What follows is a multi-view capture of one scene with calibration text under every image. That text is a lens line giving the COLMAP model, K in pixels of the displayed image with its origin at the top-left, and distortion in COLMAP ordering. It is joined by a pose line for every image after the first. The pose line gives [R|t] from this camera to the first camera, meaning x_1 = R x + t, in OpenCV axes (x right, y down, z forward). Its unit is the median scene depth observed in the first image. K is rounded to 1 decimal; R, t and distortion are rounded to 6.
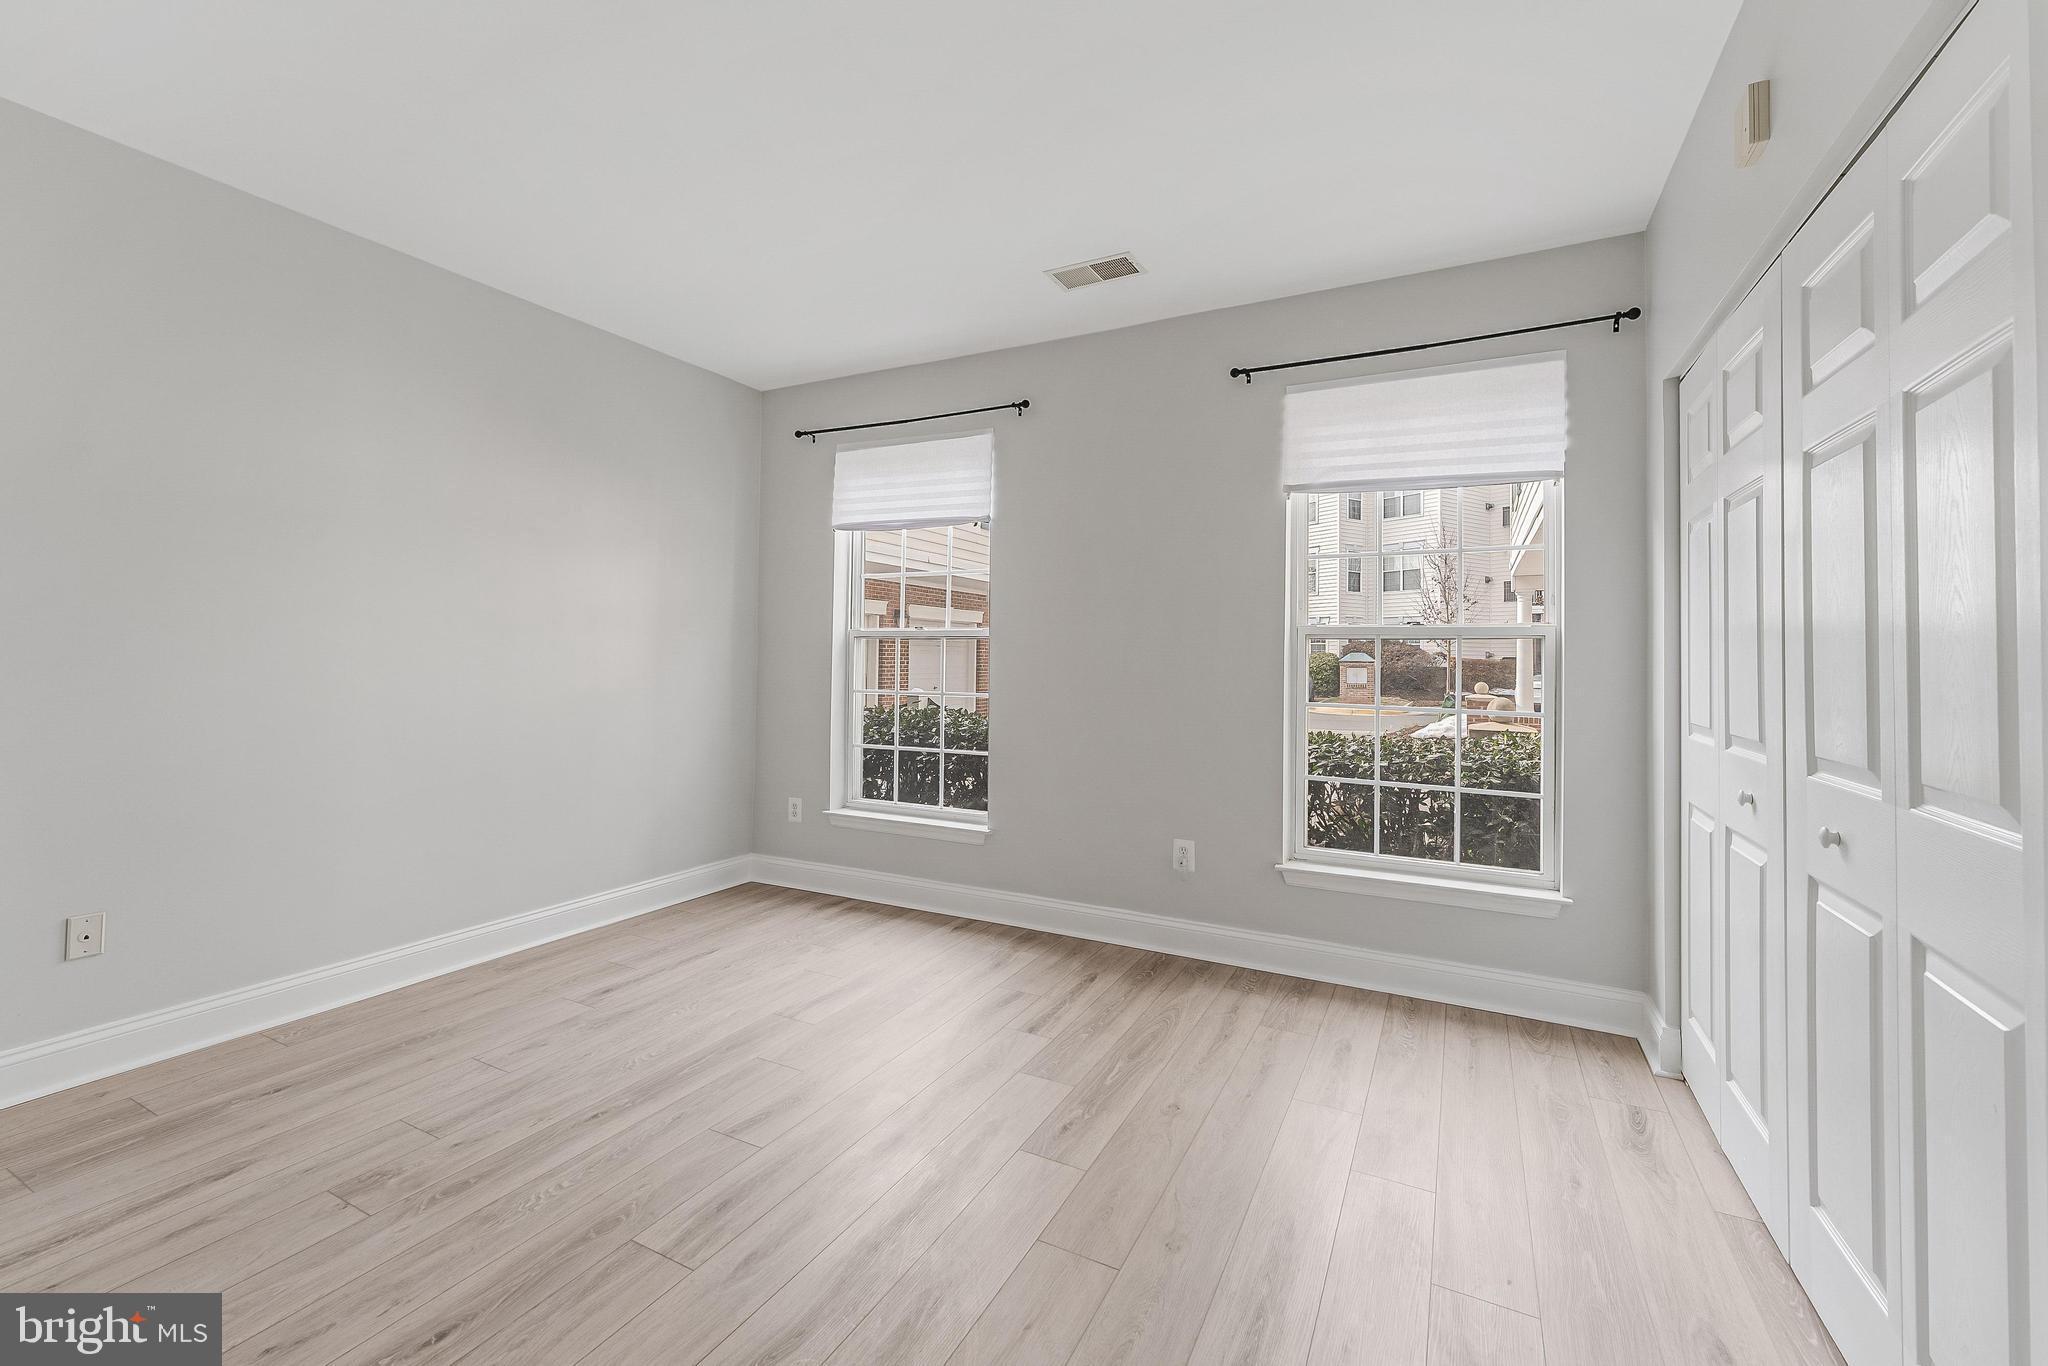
lens RADIAL K [[826.2, 0, 1035.6], [0, 826.2, 670.9], [0, 0, 1]] dist [0.000226, -0.000371]
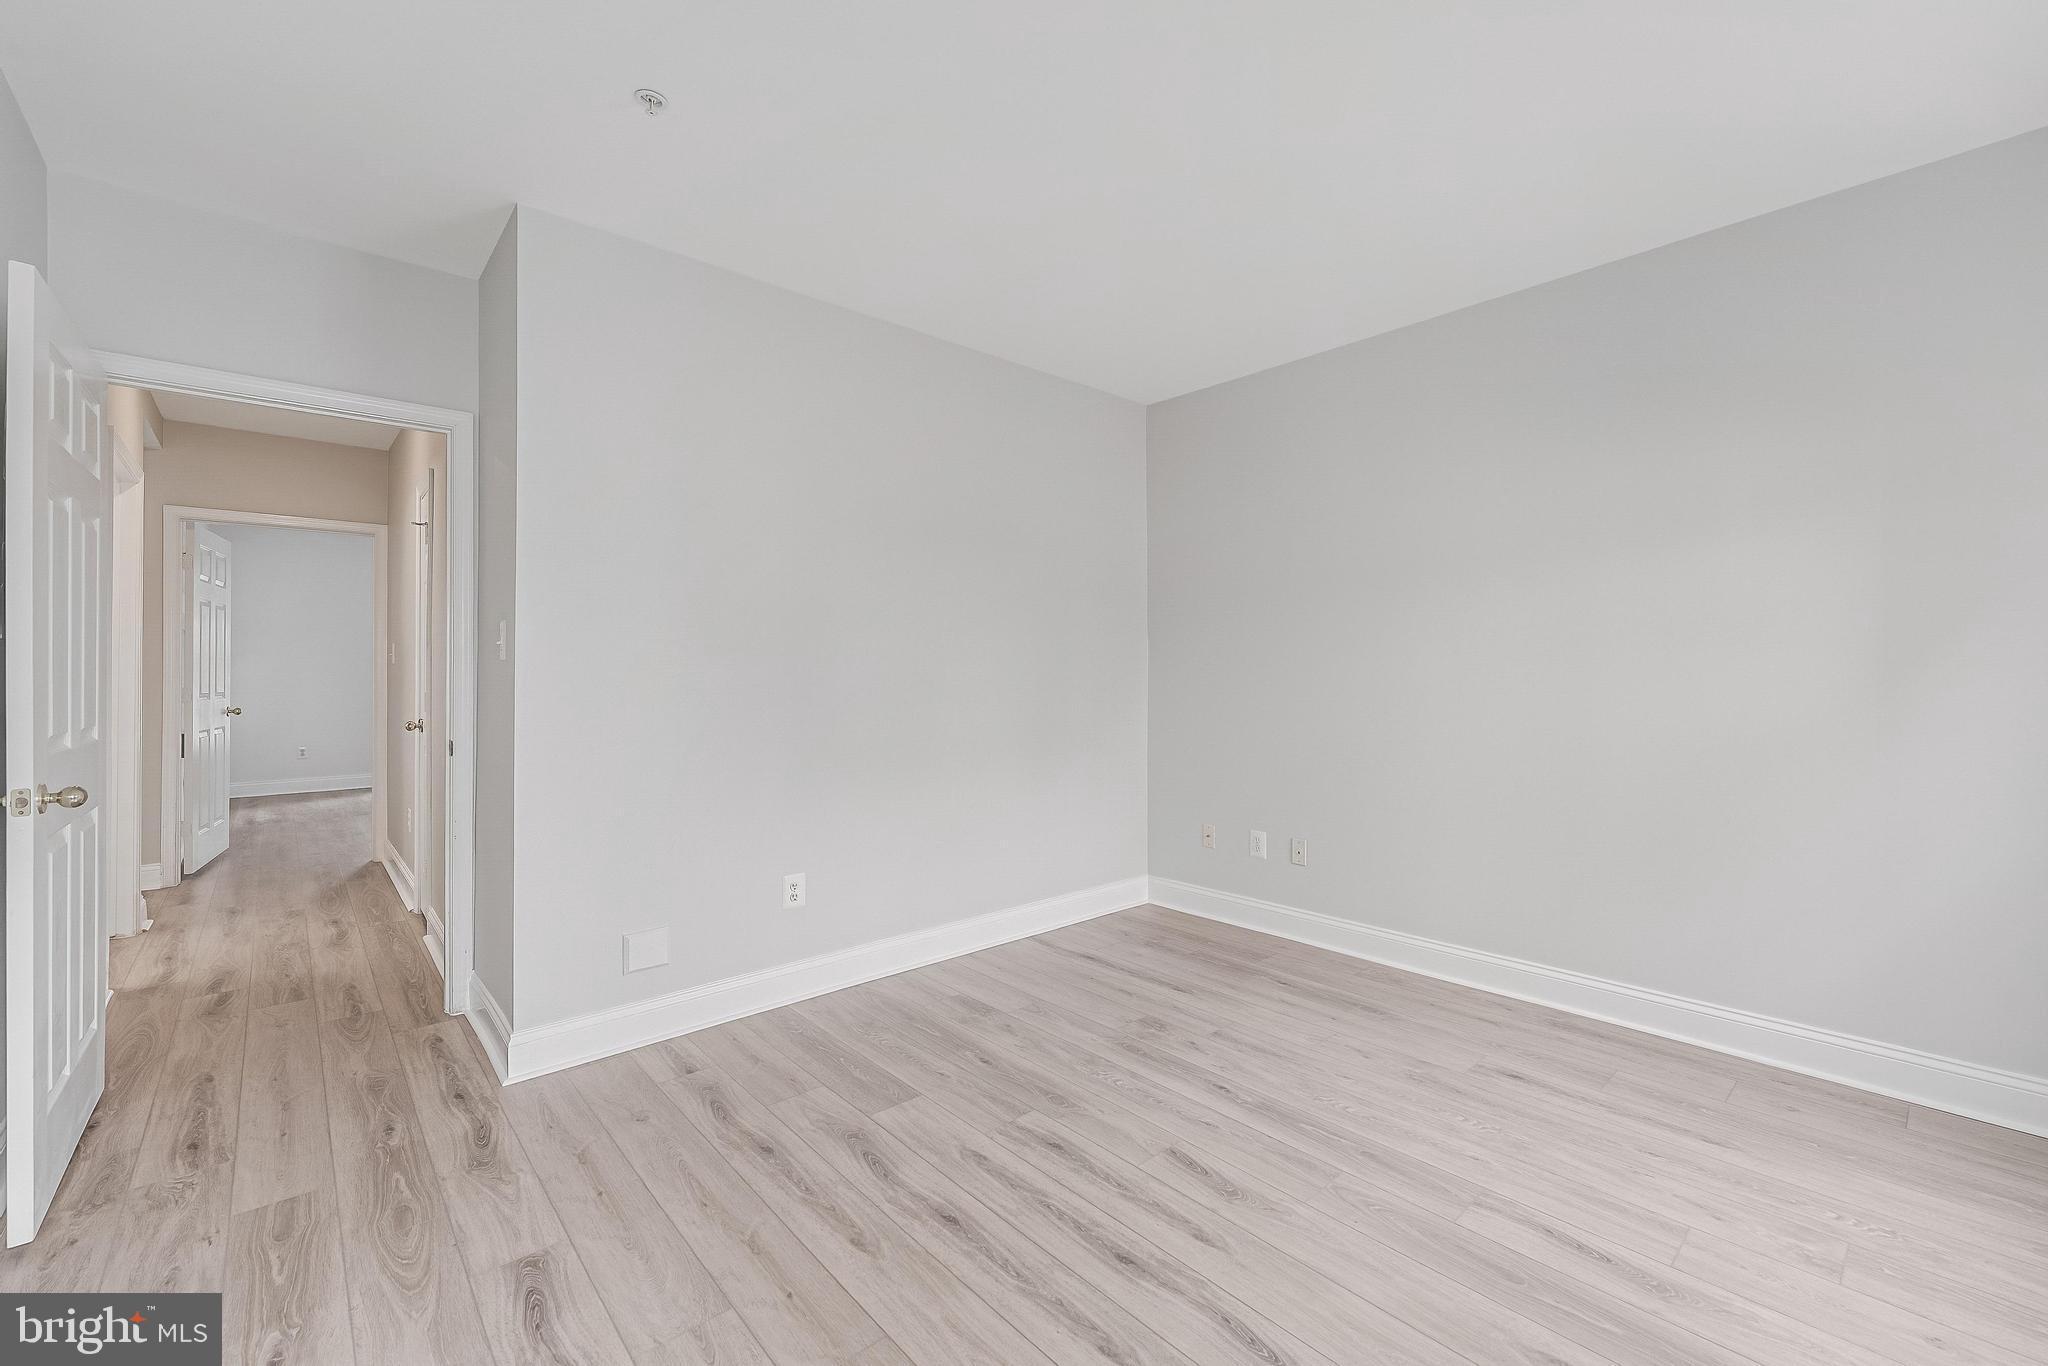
lens RADIAL K [[826.2, 0, 1000.9], [0, 826.2, 681.4], [0, 0, 1]] dist [0.000226, -0.000371]
pose [[-0.373406, -0.004970, -0.927655, 0.570517], [-0.014252, 0.999898, 0.000380, -0.002395], [0.927559, 0.013362, -0.373439, 1.060297]]
